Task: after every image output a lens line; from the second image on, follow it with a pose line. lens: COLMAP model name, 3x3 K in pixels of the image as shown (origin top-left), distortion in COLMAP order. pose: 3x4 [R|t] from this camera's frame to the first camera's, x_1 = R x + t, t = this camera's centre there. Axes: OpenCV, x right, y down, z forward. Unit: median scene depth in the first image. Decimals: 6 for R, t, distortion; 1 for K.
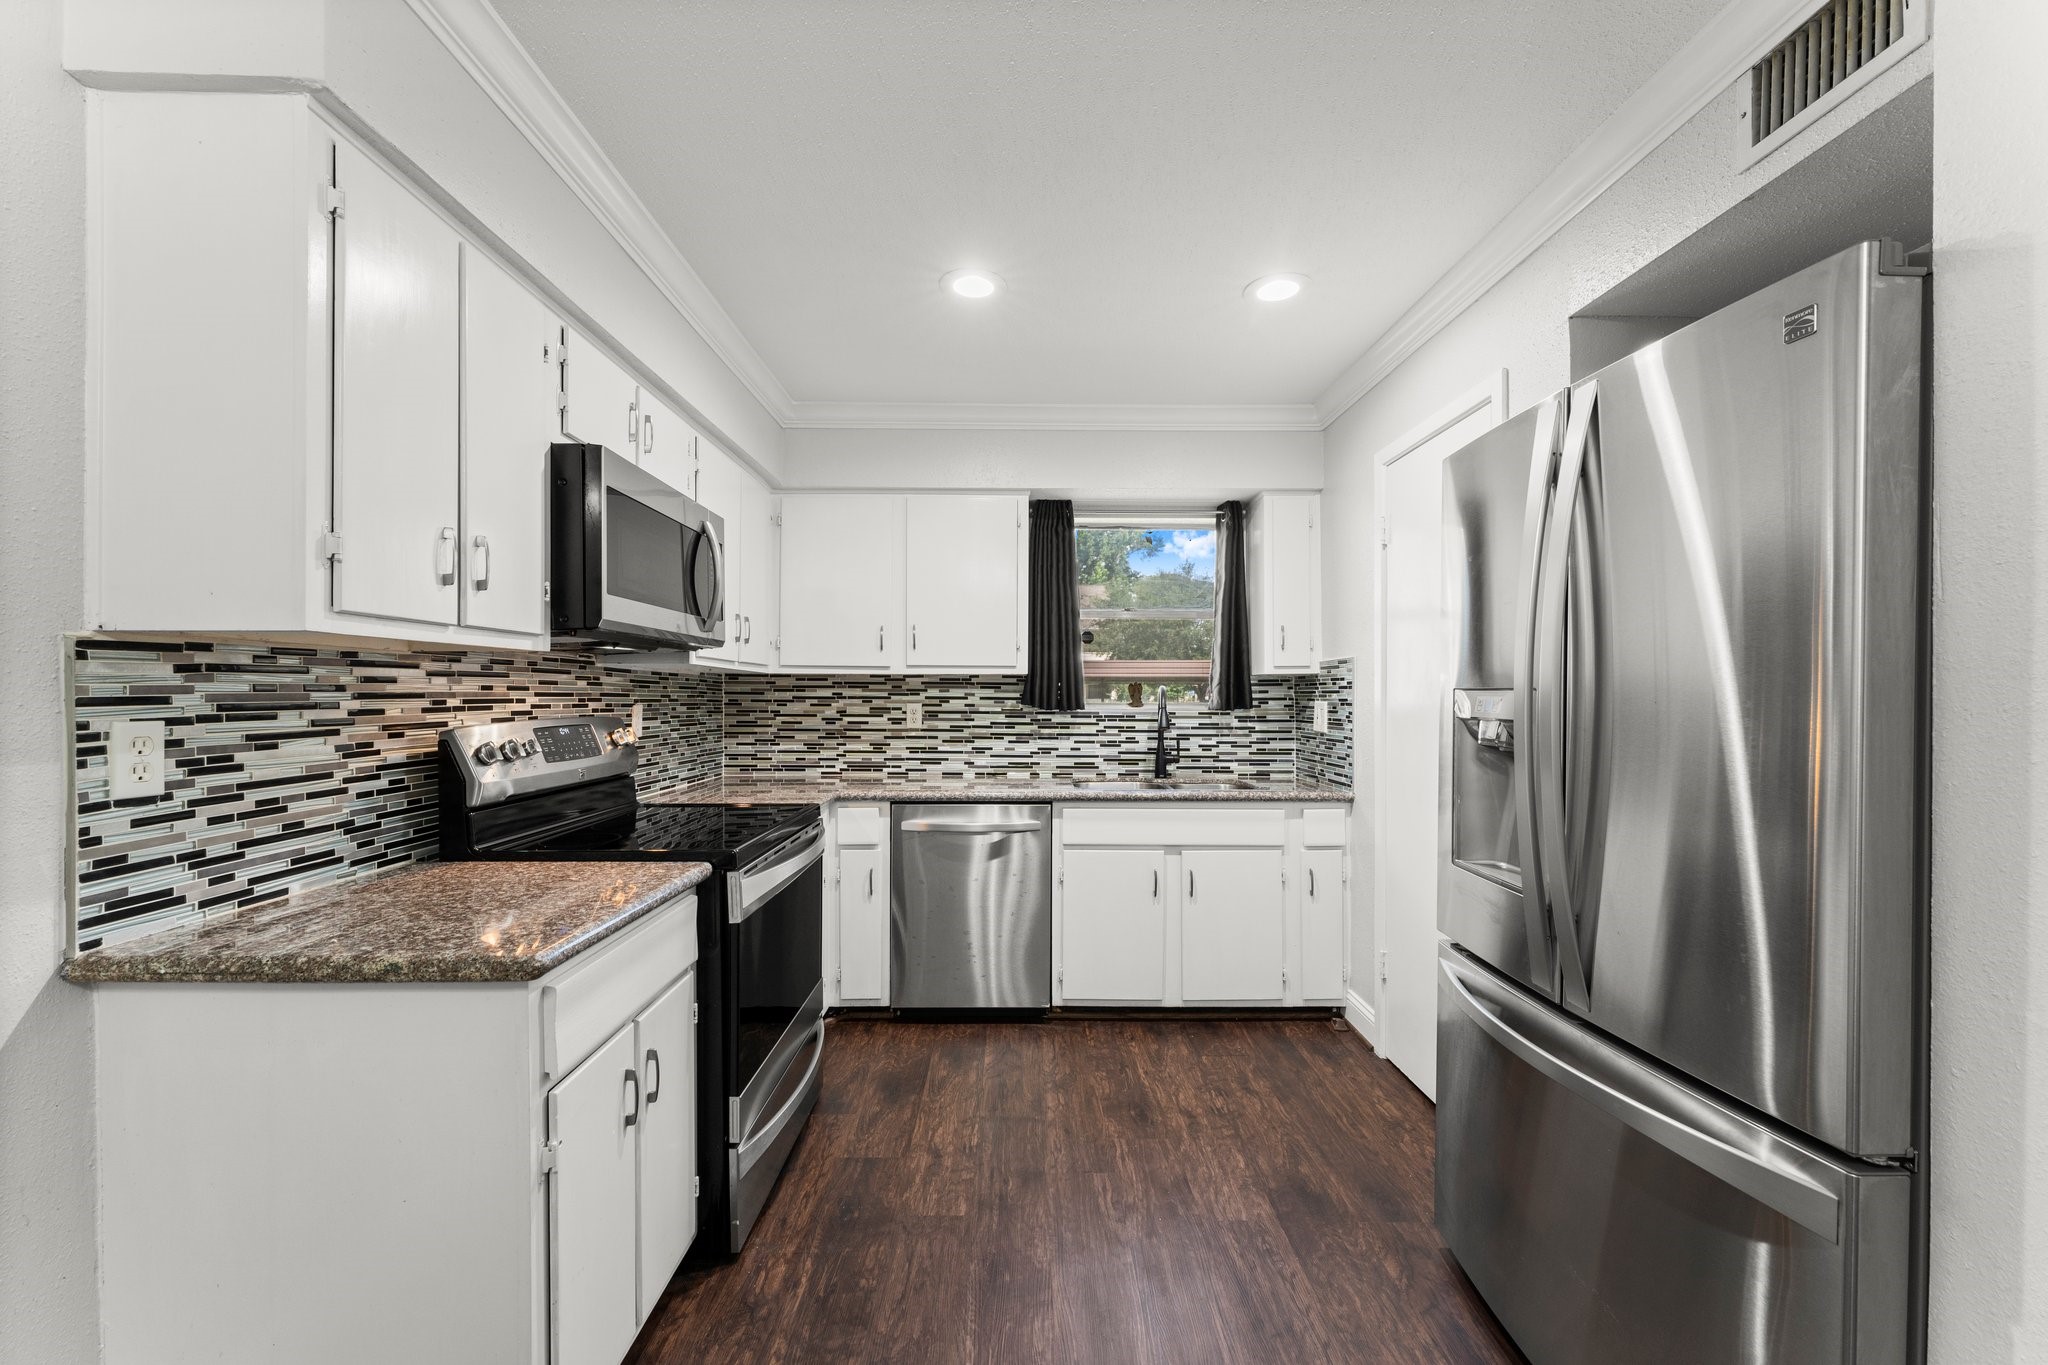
lens RADIAL K [[816.2, 0, 1026.5], [0, 816.2, 693.8], [0, 0, 1]] dist [-0.005347, 0.000829]
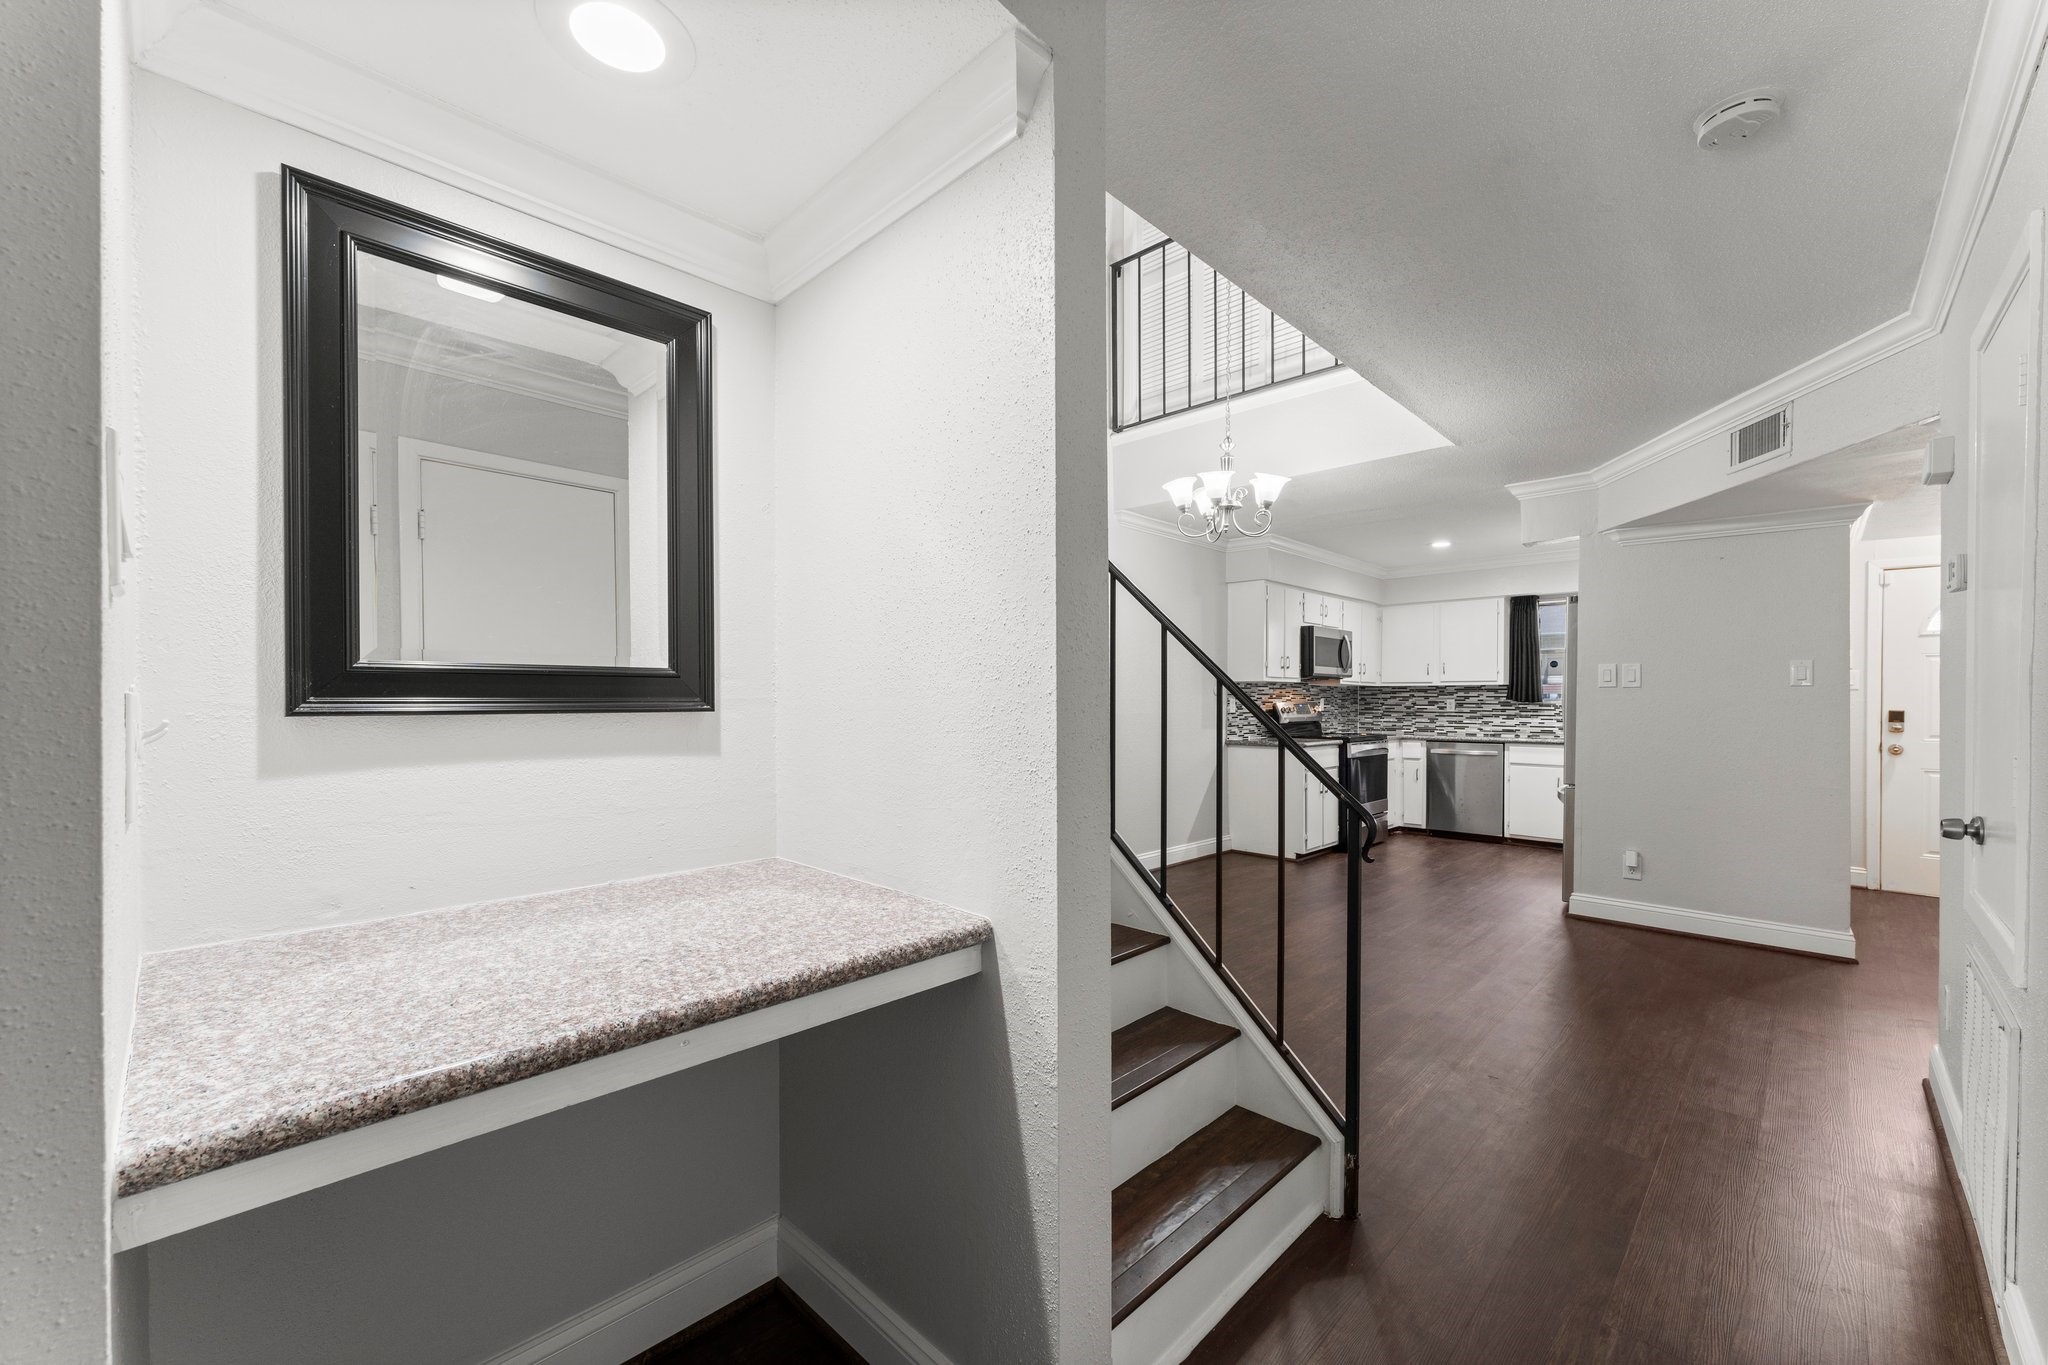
lens RADIAL K [[816.2, 0, 1028.3], [0, 816.2, 707.7], [0, 0, 1]] dist [-0.005347, 0.000829]
pose [[0.706160, 0.005083, -0.708034, 0.682335], [-0.000591, 0.999978, 0.006589, 0.023670], [0.708052, -0.004235, 0.706148, -1.457463]]
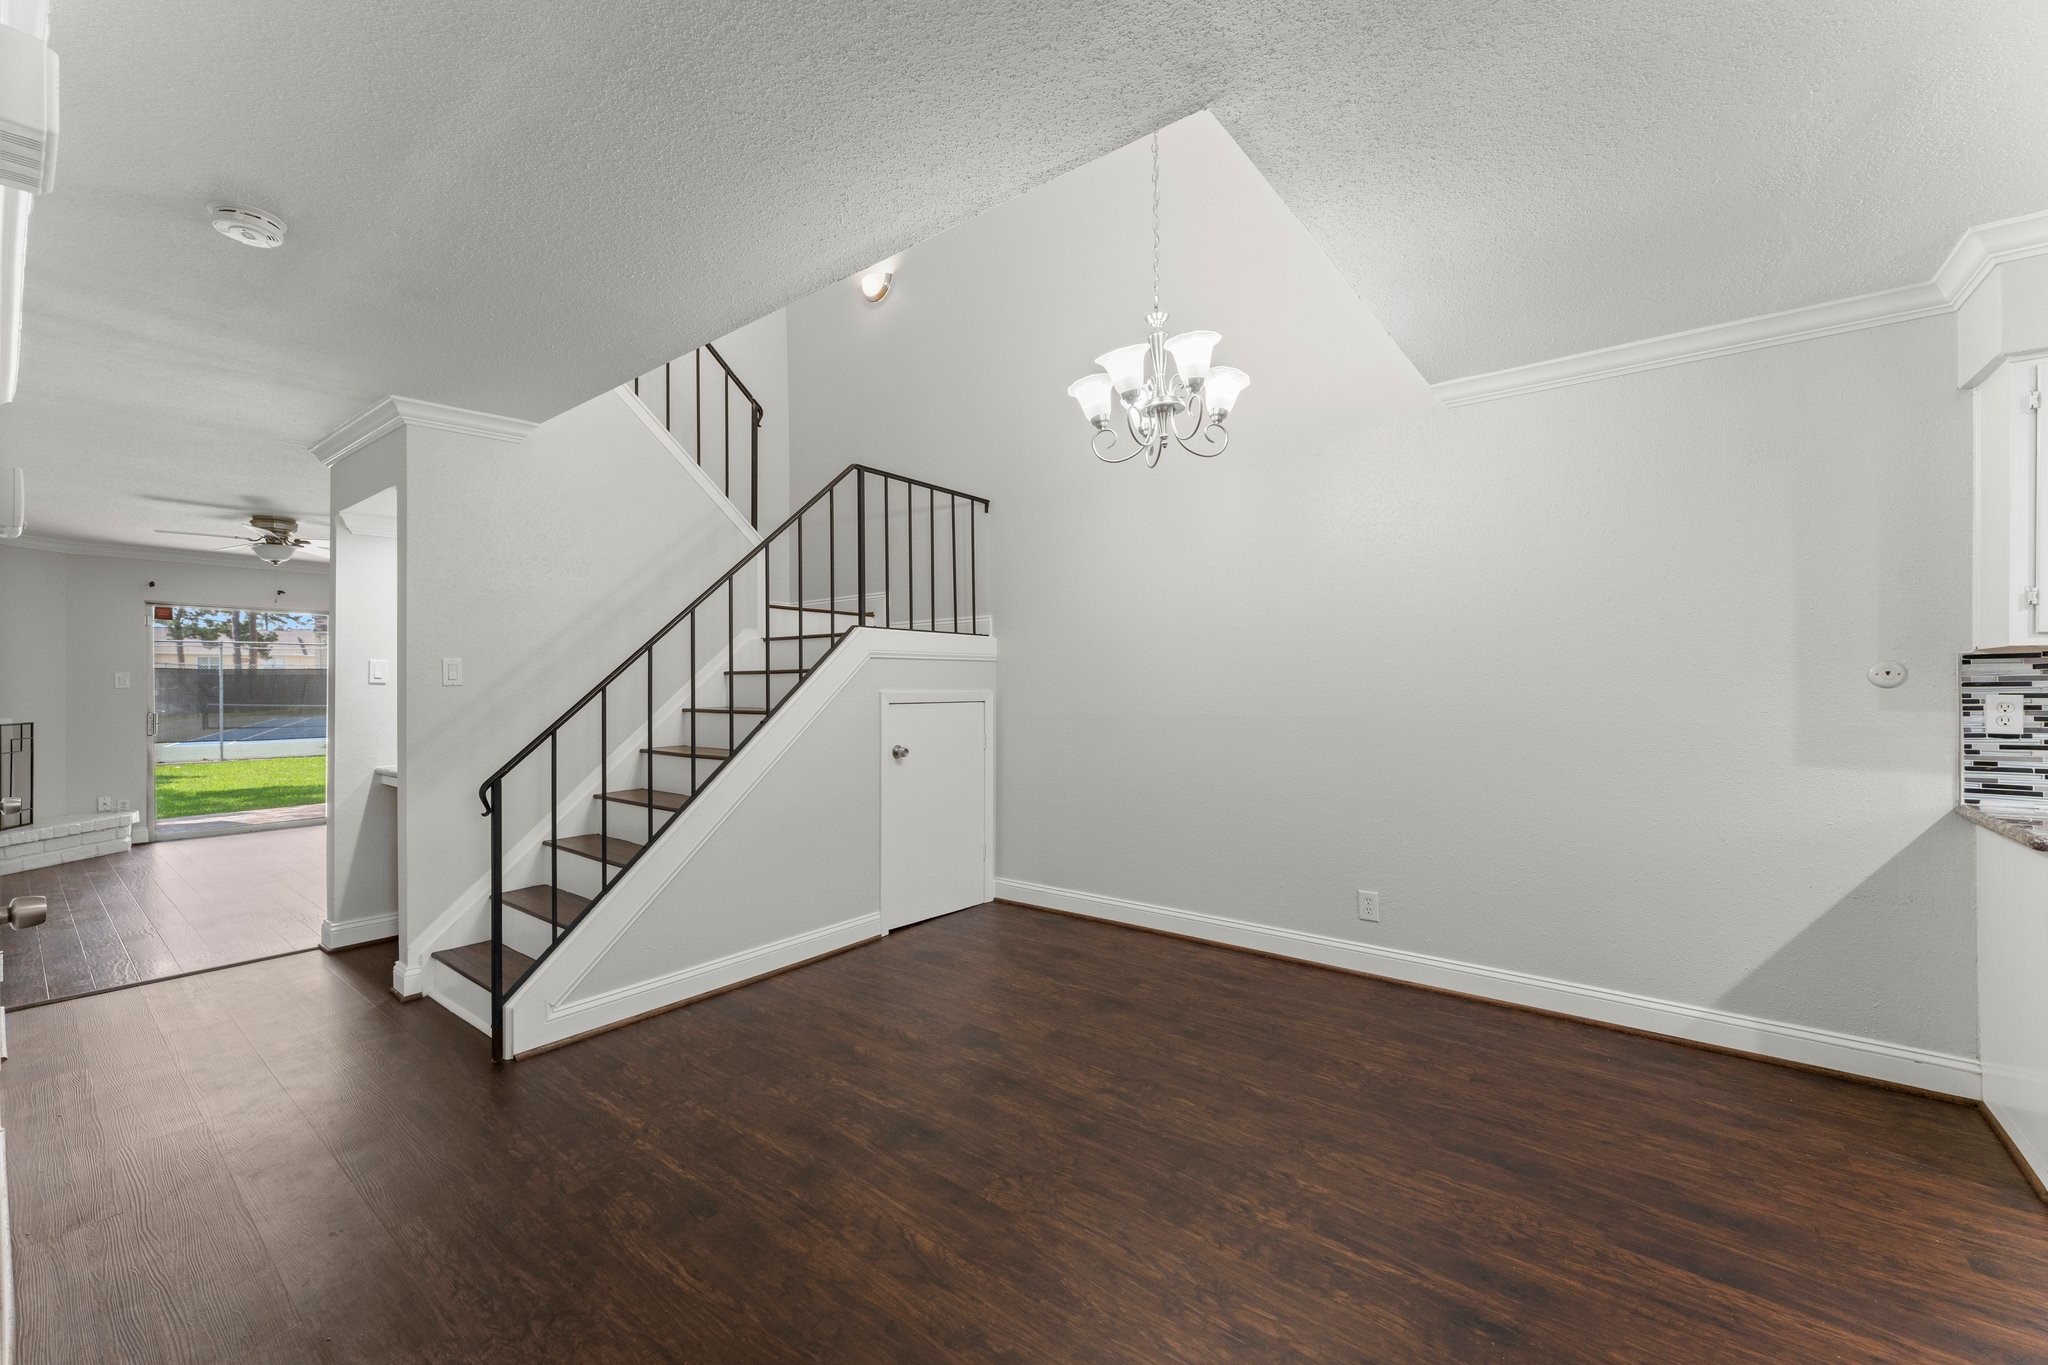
lens RADIAL K [[816.2, 0, 1022.5], [0, 816.2, 683.4], [0, 0, 1]] dist [-0.005347, 0.000829]
pose [[-0.634139, -0.001661, -0.773217, 0.745812], [-0.001757, 0.999998, -0.000708, 0.004854], [0.773217, 0.000910, -0.634141, 0.164358]]
